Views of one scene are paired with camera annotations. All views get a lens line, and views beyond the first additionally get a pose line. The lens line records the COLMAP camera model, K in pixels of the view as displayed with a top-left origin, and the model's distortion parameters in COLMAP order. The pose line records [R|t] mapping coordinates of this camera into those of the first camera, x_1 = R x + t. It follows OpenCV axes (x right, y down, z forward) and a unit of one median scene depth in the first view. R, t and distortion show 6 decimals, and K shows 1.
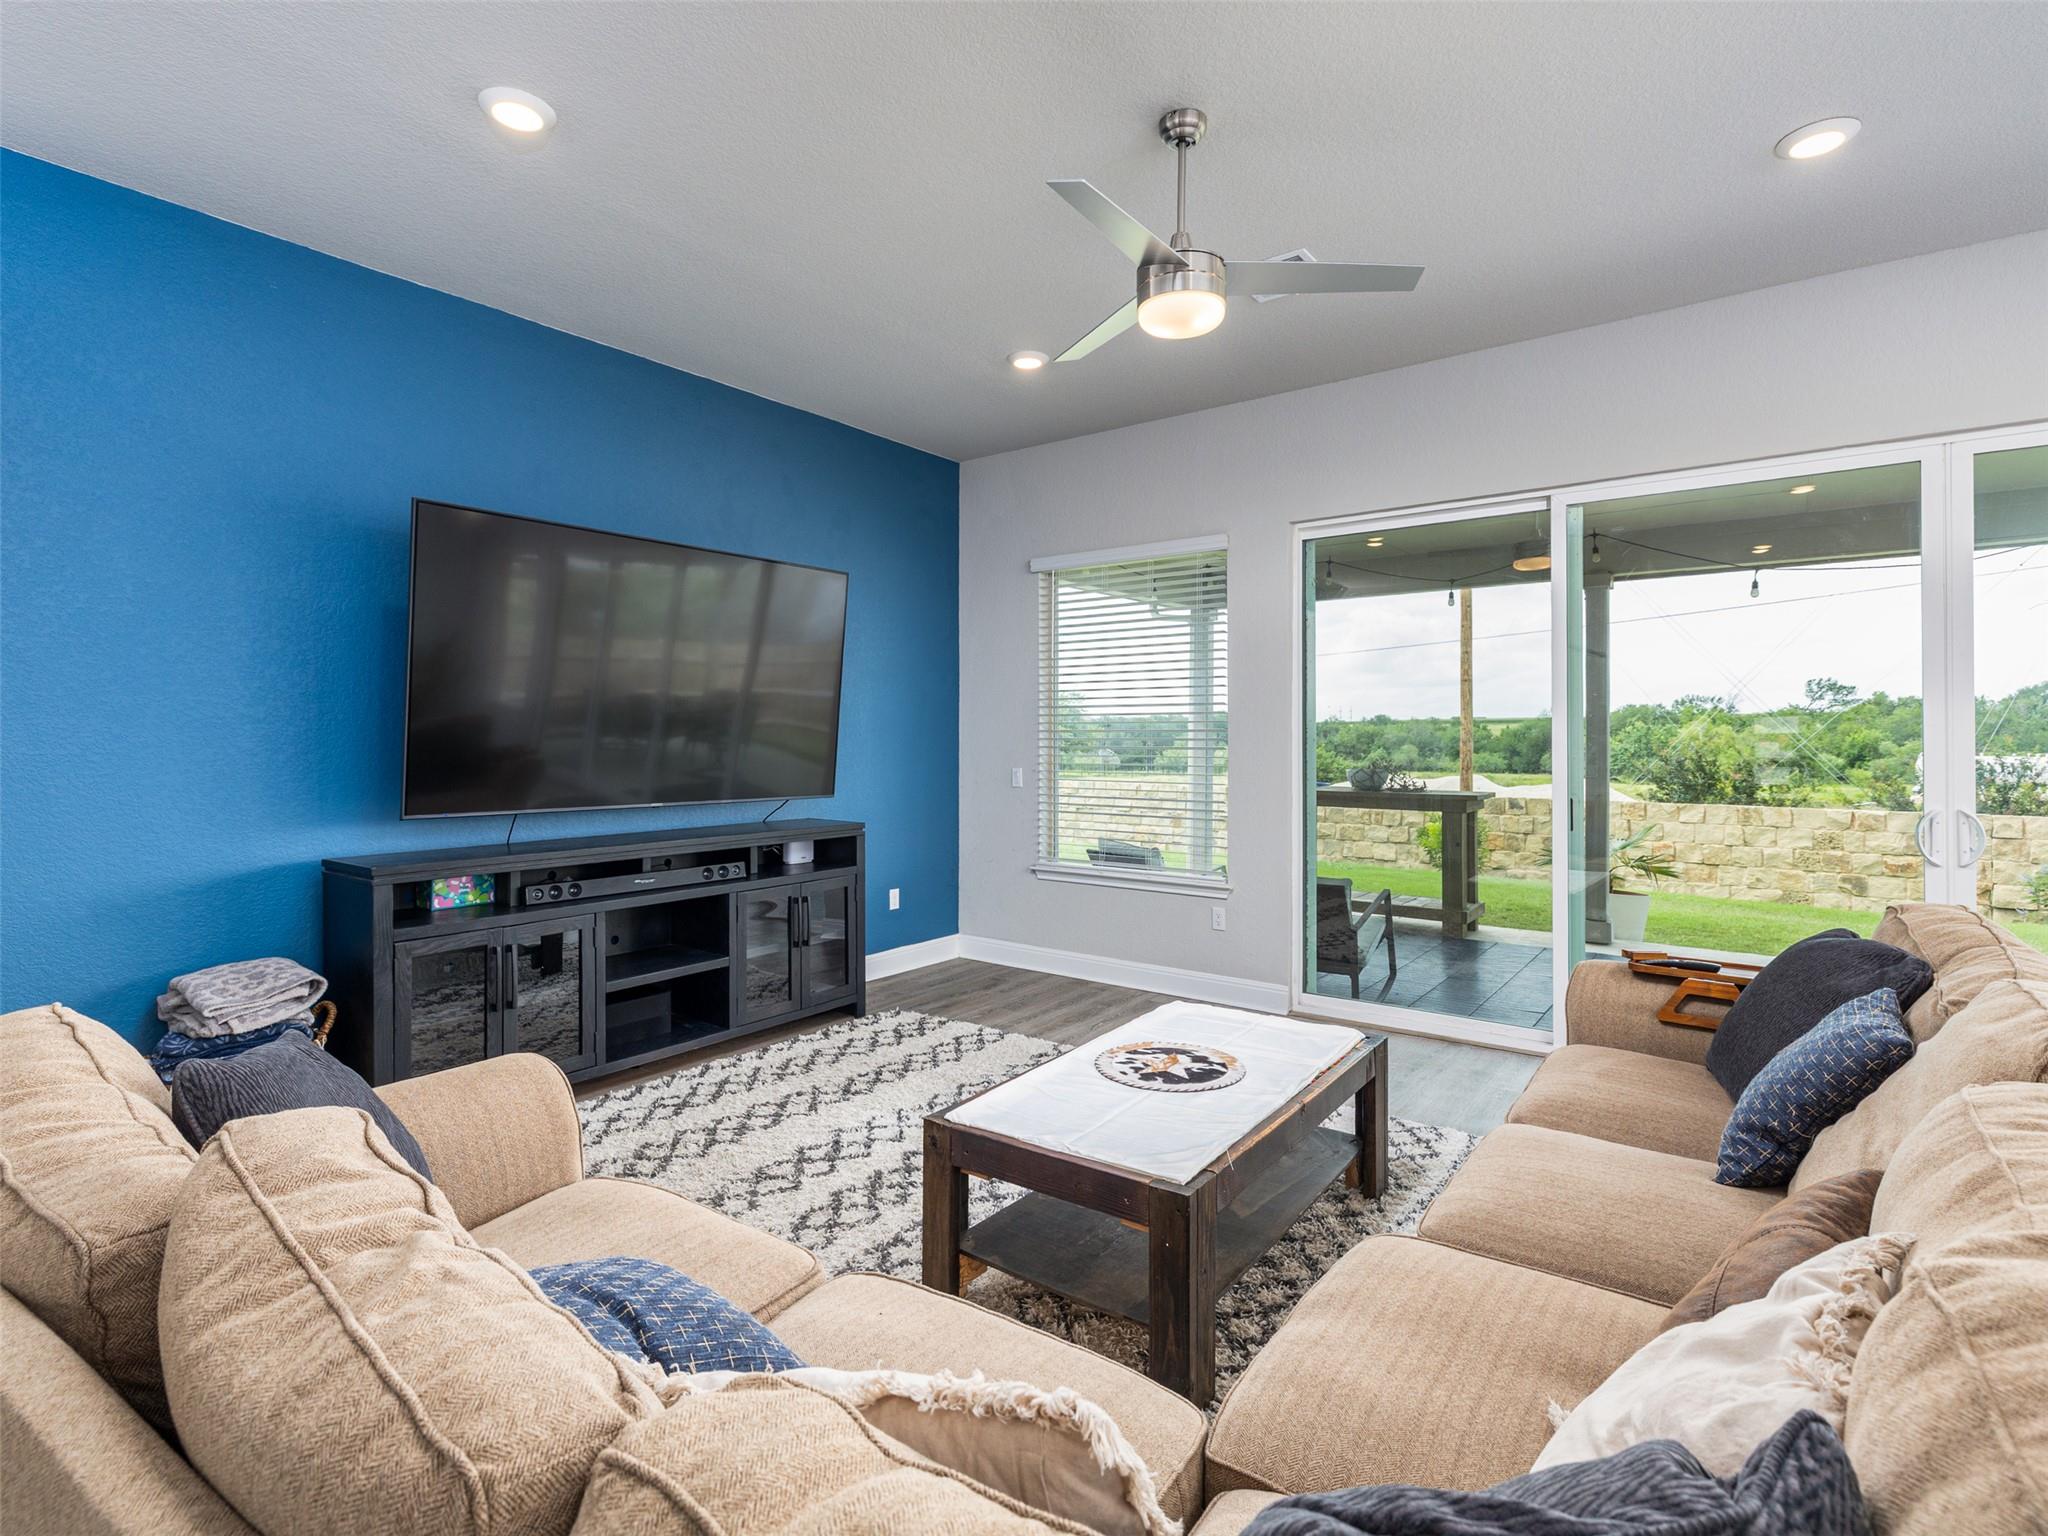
lens RADIAL K [[1021.7, 0, 1021.3], [0, 1021.7, 744.5], [0, 0, 1]] dist [0.000101, 0.000328]
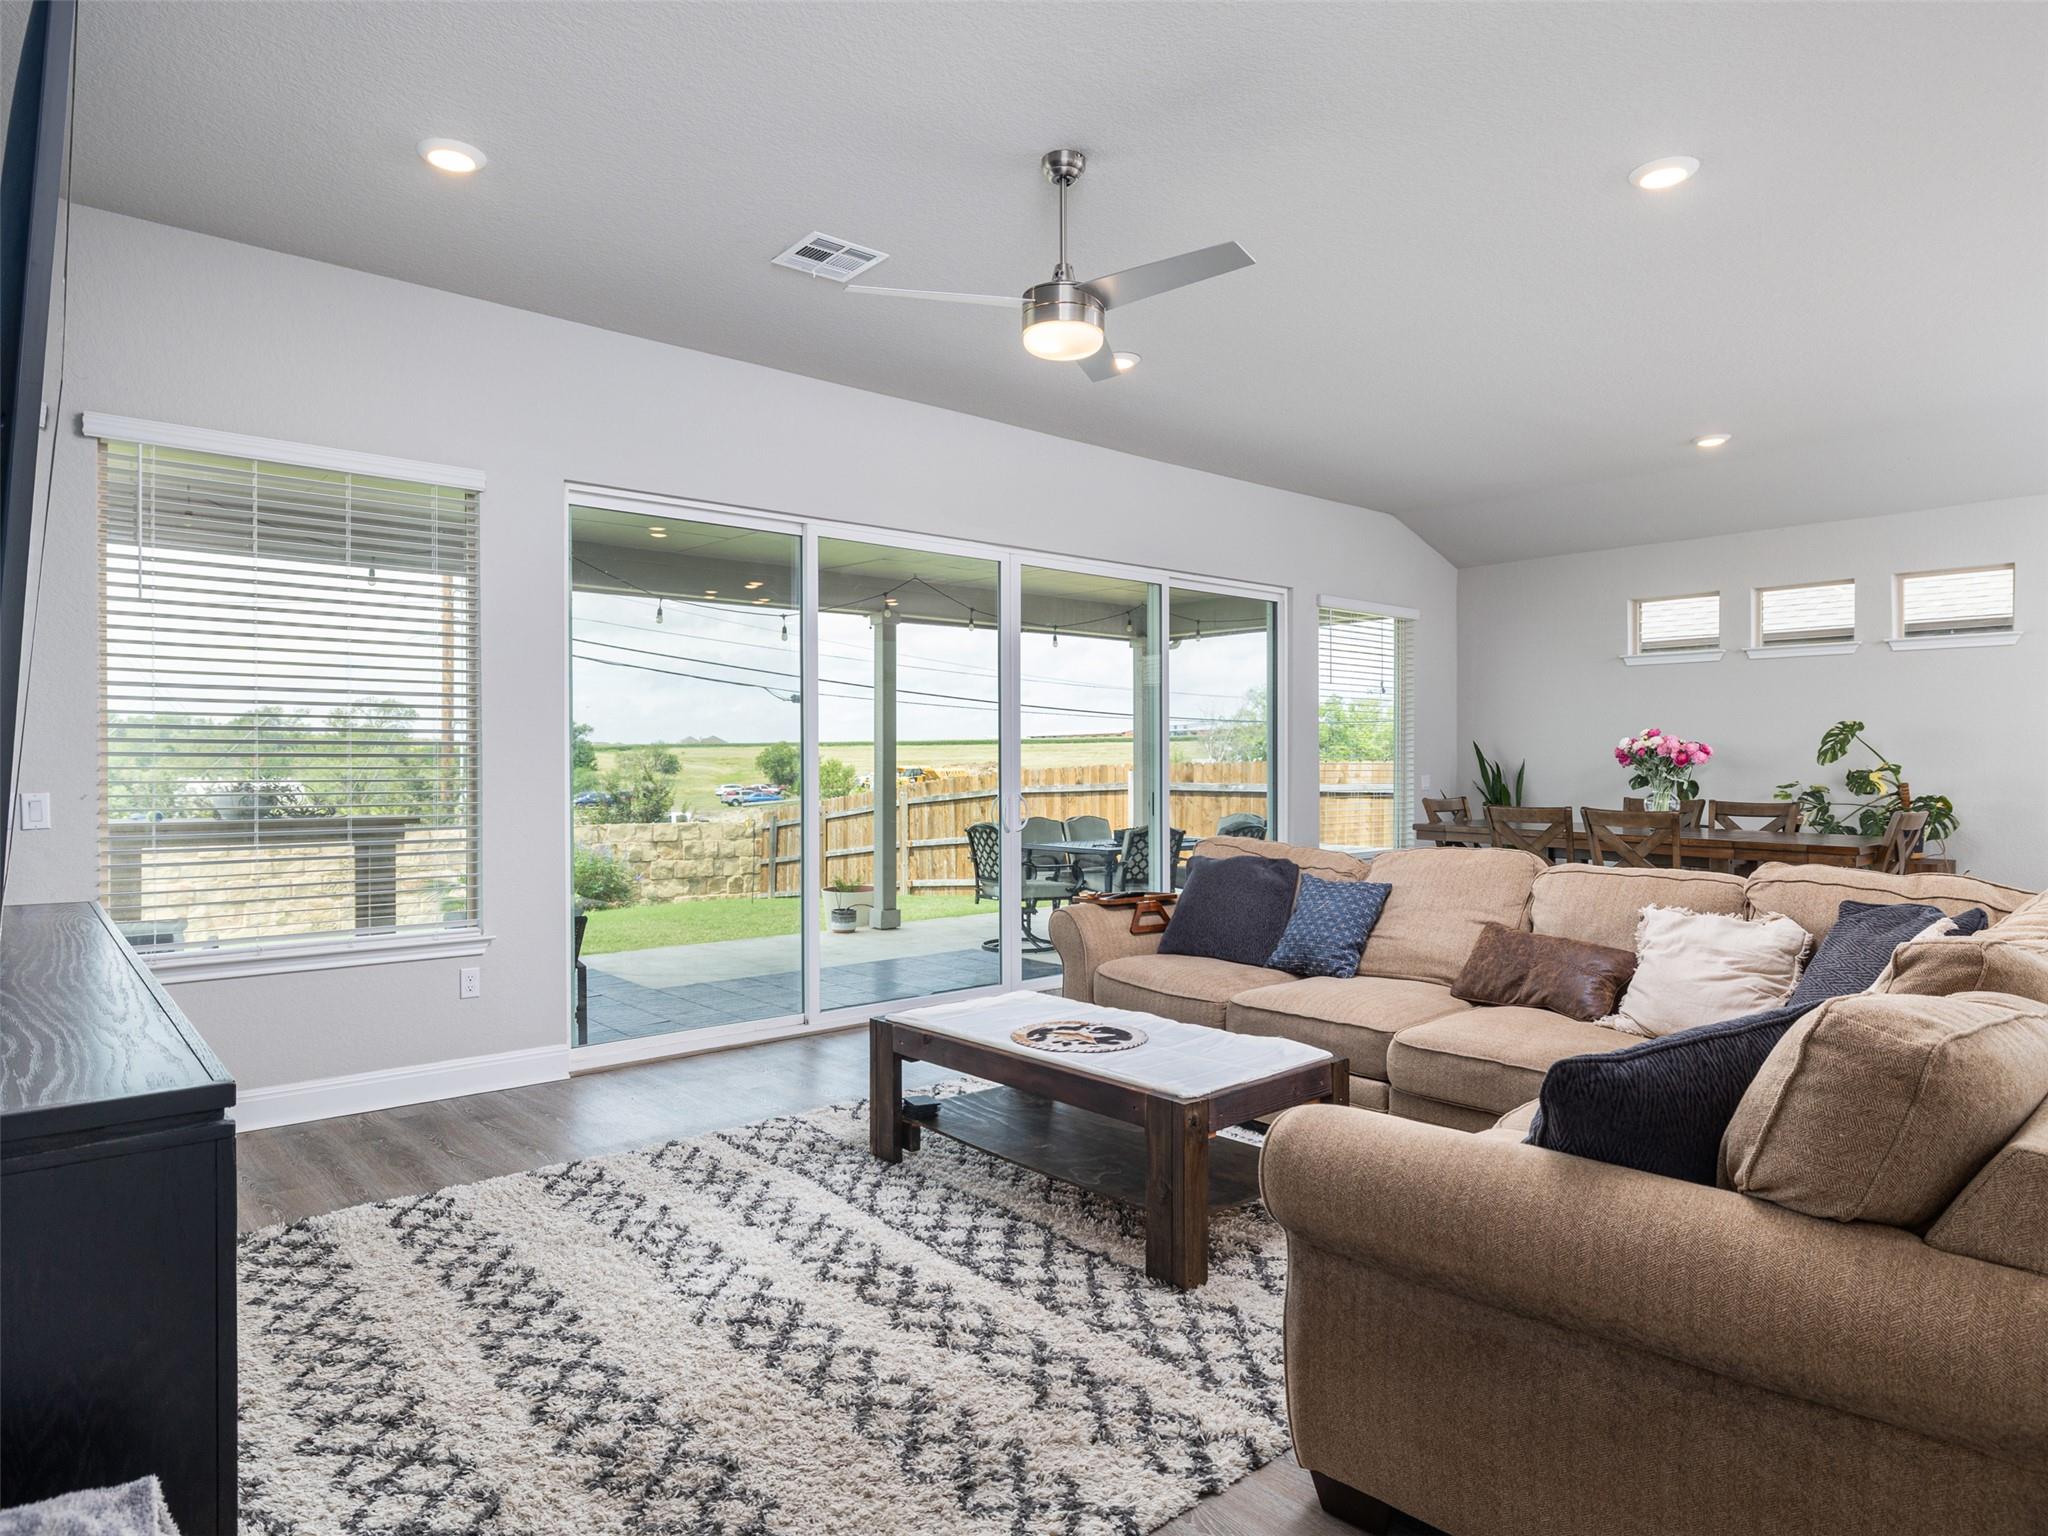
lens RADIAL K [[1245.1, 0, 1024.0], [0, 1245.1, 768.0], [0, 0, 1]] dist [0.025799, 0.000977]
pose [[0.200394, 0.001968, 0.979713, -0.812973], [0.000065, 0.999998, -0.002022, 0.021490], [-0.979715, 0.000469, 0.200394, 0.552463]]
